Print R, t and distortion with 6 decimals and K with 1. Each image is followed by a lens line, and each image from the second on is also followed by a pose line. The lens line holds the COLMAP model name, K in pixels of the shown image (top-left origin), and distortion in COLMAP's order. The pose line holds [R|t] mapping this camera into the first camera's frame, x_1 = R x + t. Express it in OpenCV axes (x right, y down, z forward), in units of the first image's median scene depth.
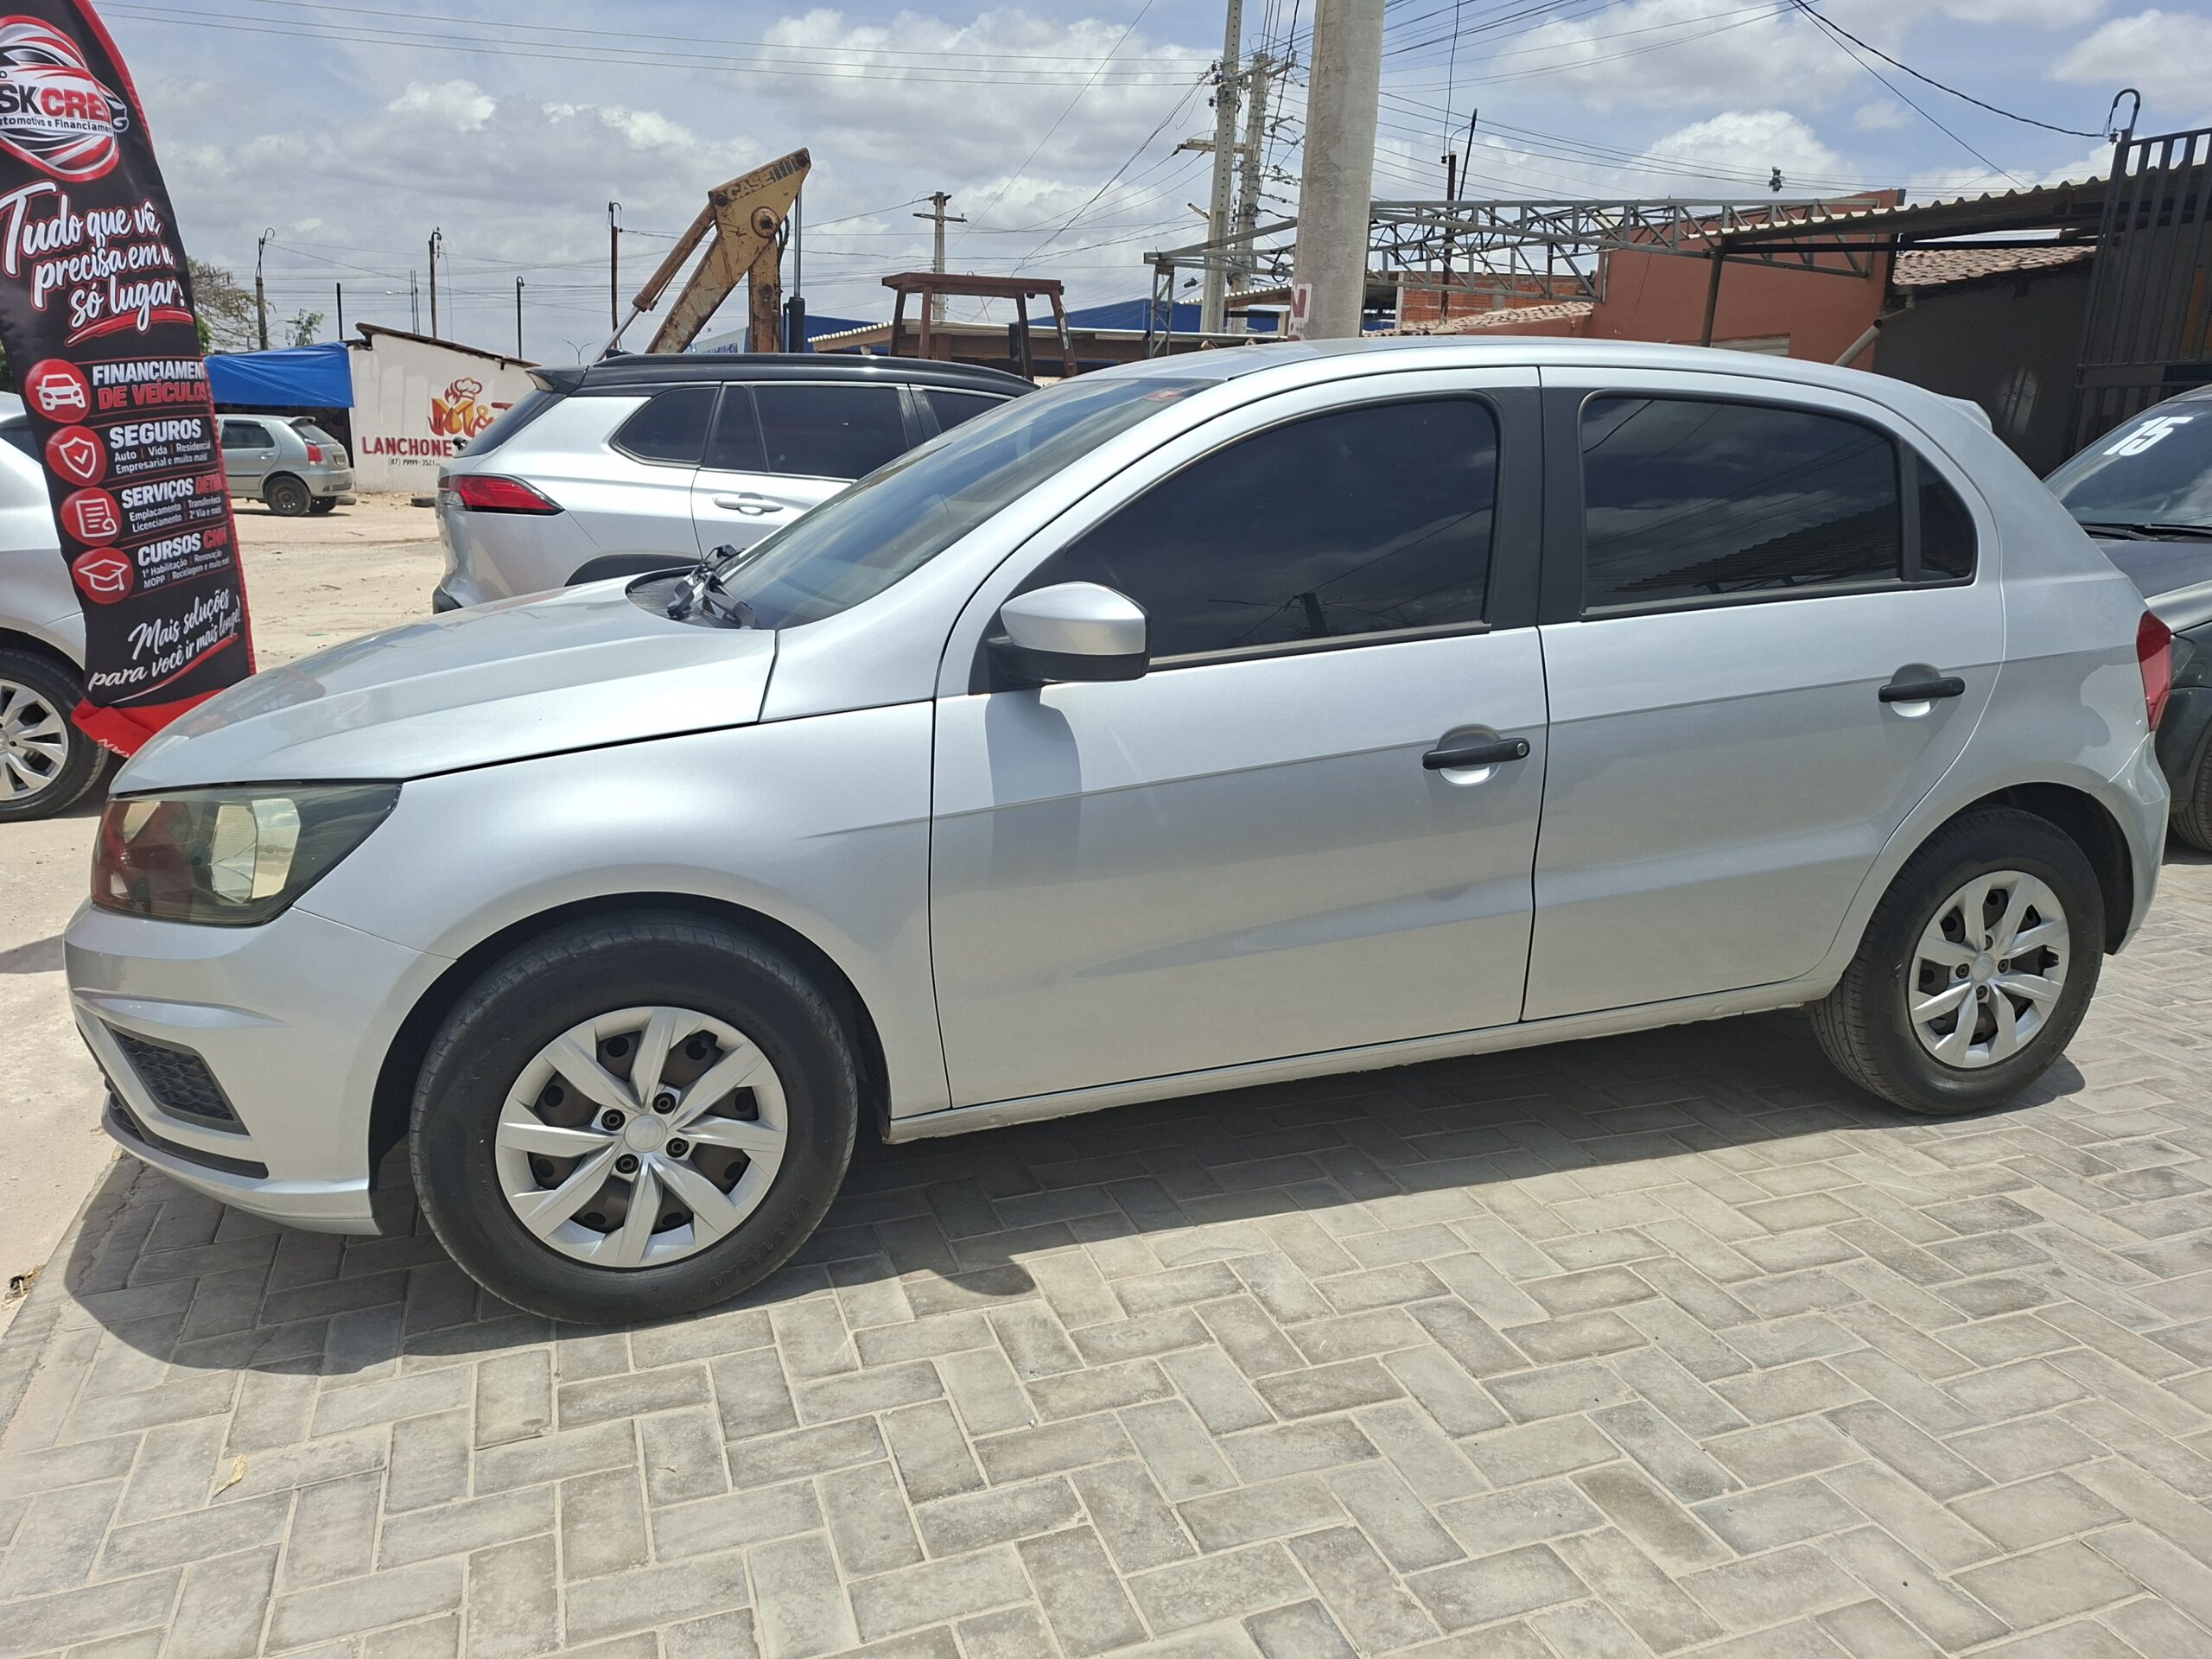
lens RADIAL K [[1542.9, 0, 1116.2], [0, 1542.9, 829.2], [0, 0, 1]] dist [0.051719, -0.047673]
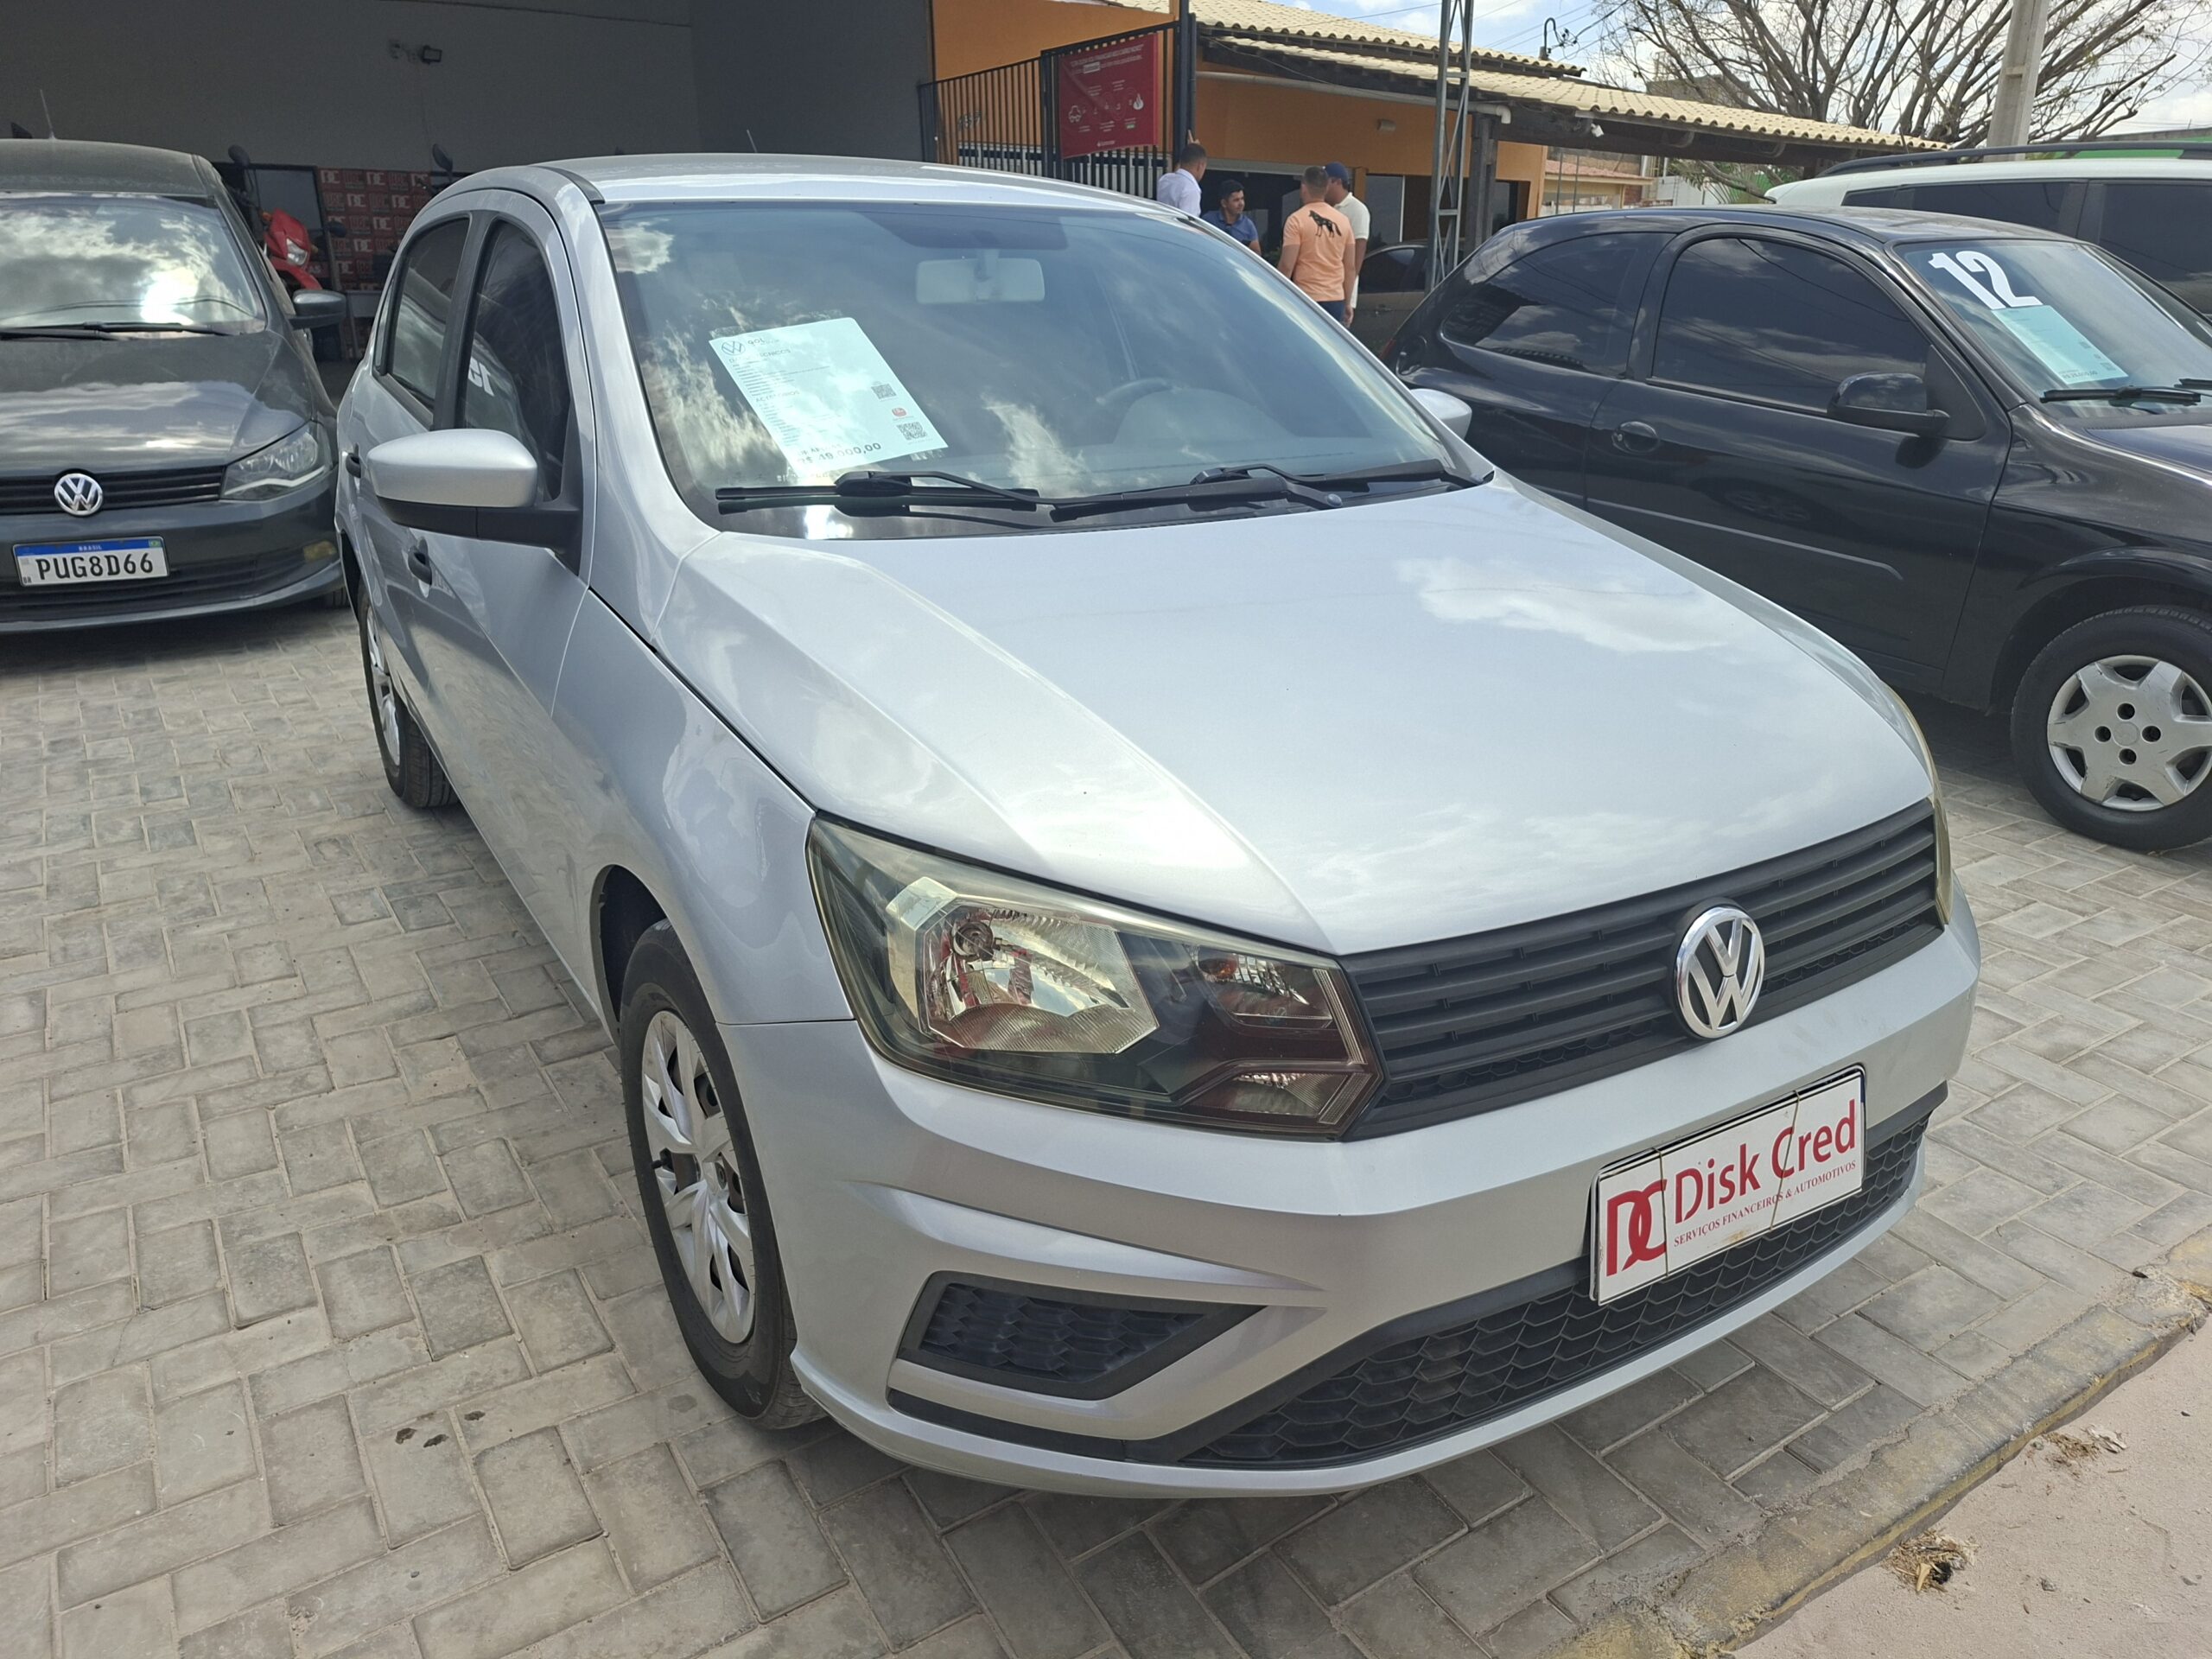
lens RADIAL K [[1542.9, 0, 1113.4], [0, 1542.9, 824.0], [0, 0, 1]] dist [0.051719, -0.047673]
pose [[-0.222050, -0.351196, 0.909591, -1.115296], [0.223418, 0.889733, 0.398070, -0.359307], [-0.949093, 0.291610, -0.119102, 1.310156]]
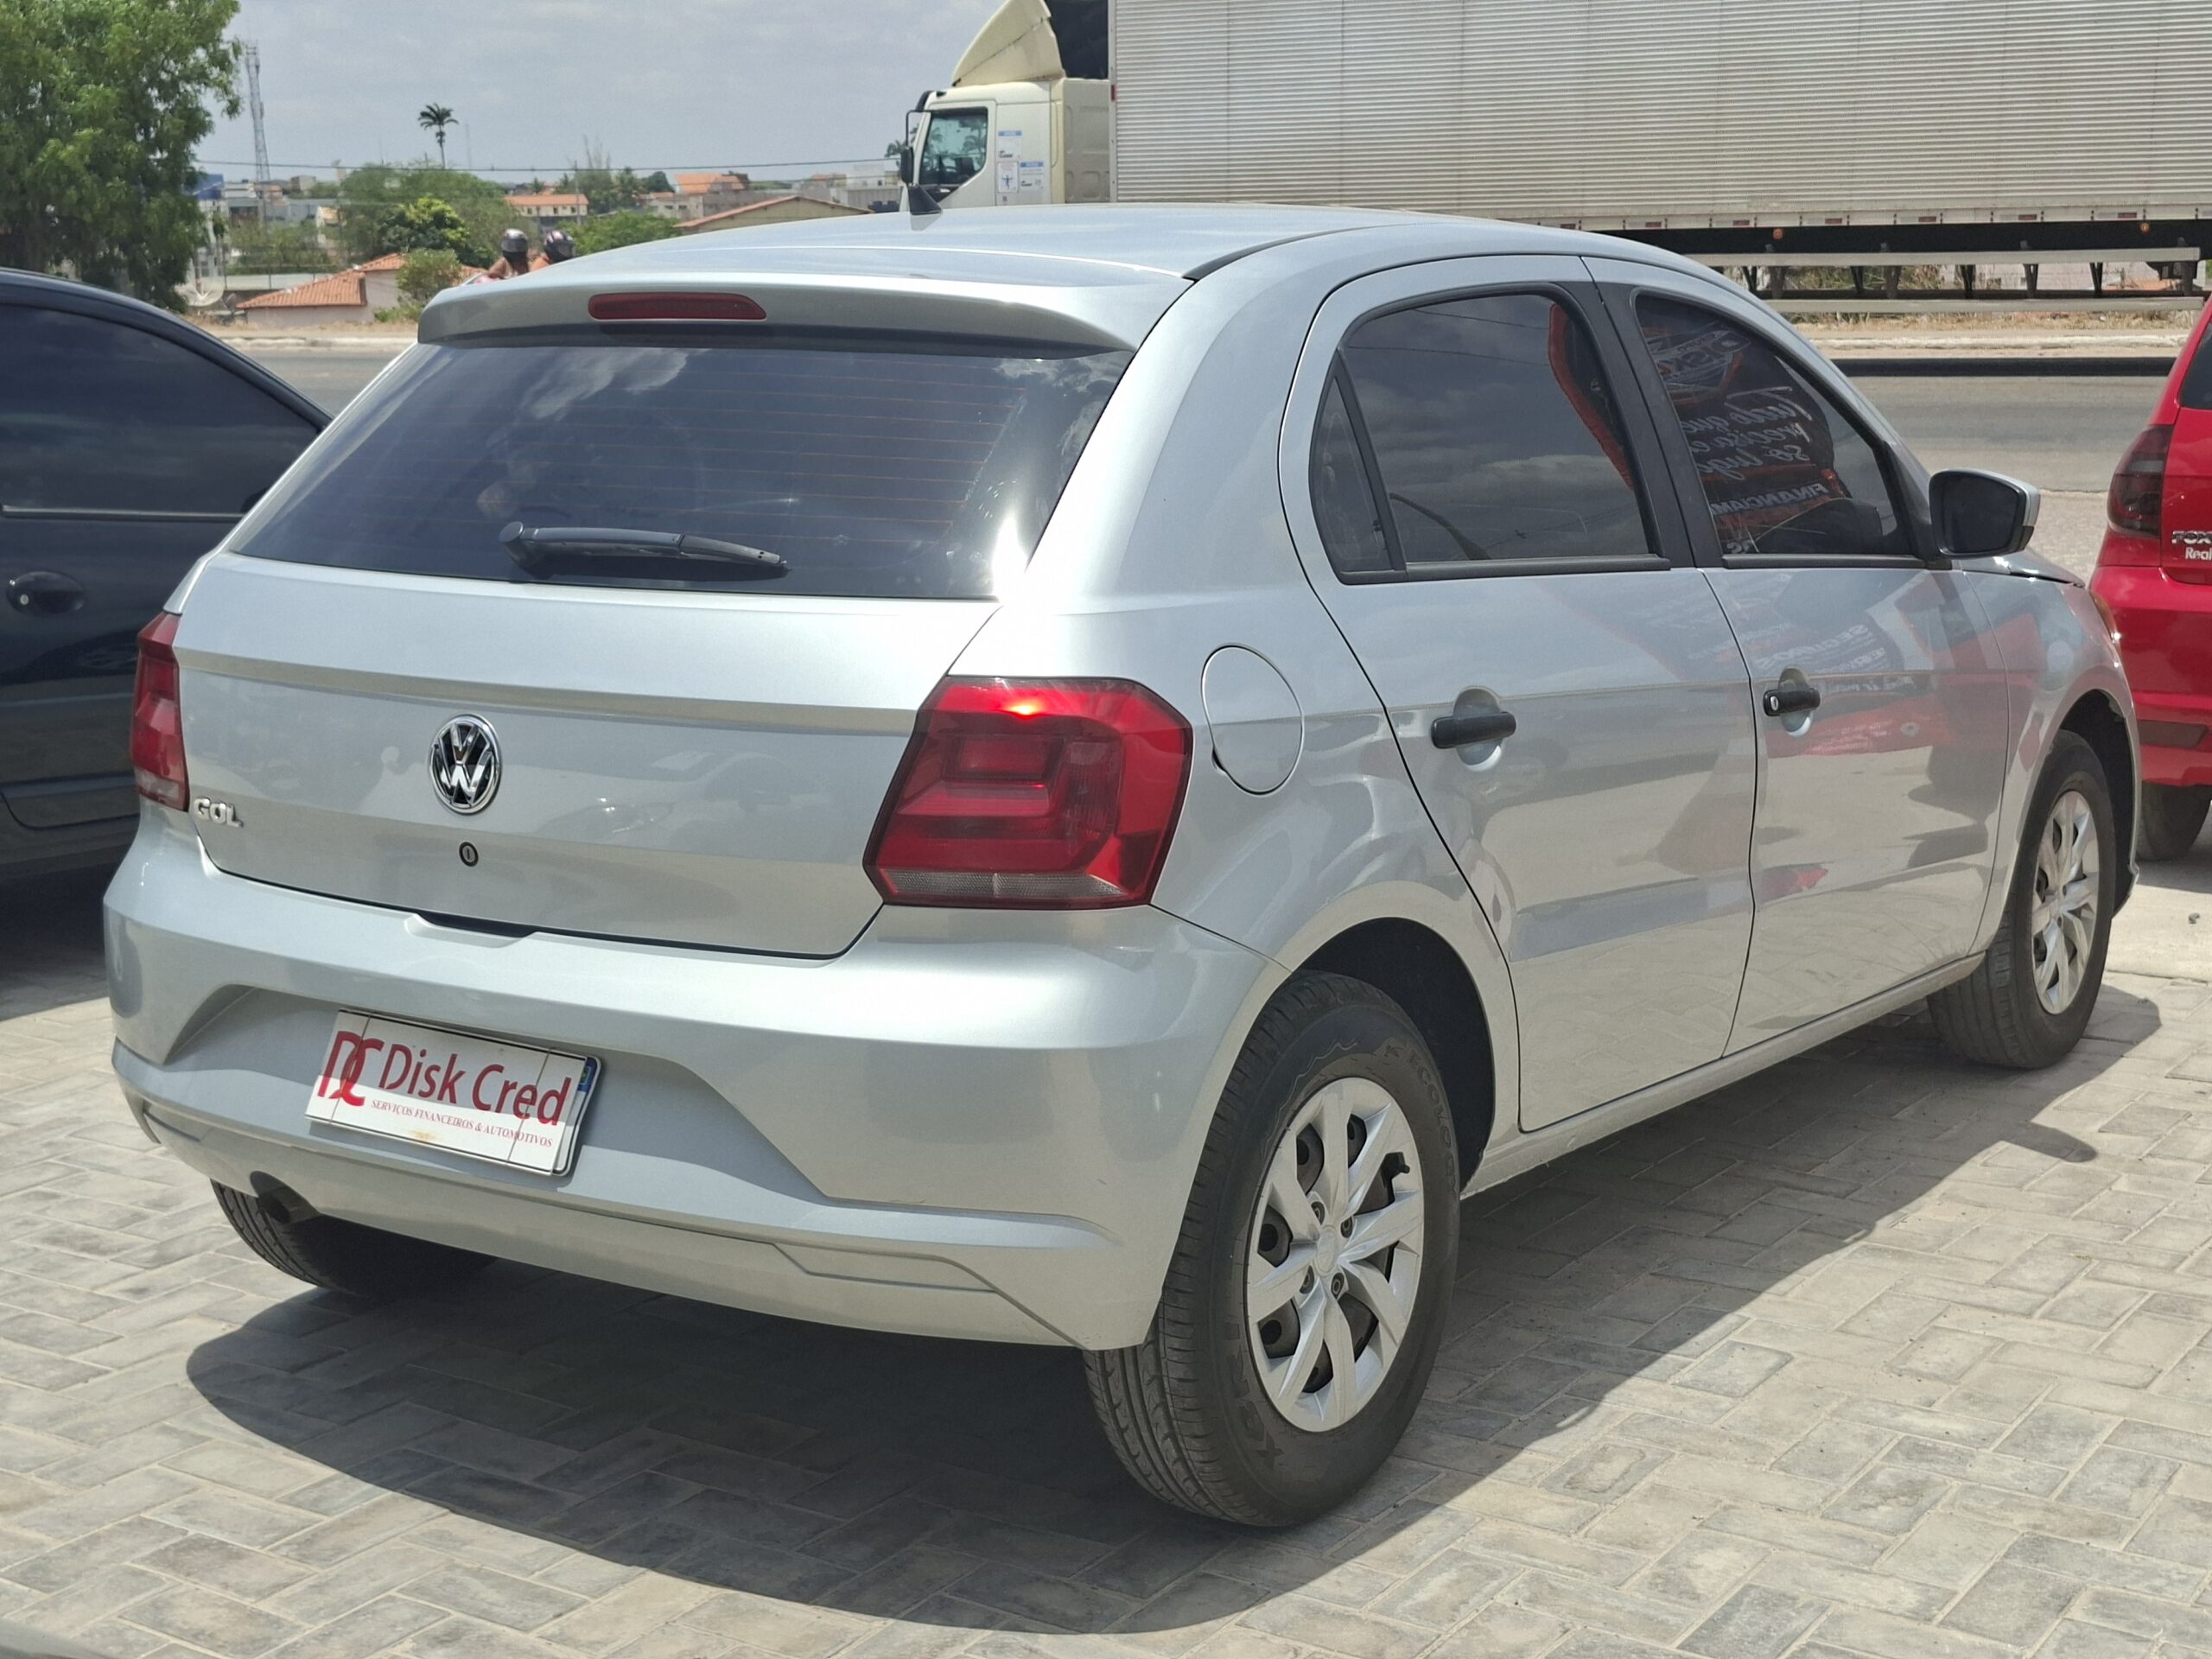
lens RADIAL K [[3051.1, 0, 1102.6], [0, 3051.1, 824.6], [0, 0, 1]] dist [0.100329, 0.000000]
pose [[-0.803740, 0.090816, -0.588009, 1.329202], [-0.146388, 0.927719, 0.343377, -0.658511], [0.576691, 0.362063, -0.732350, 2.624222]]
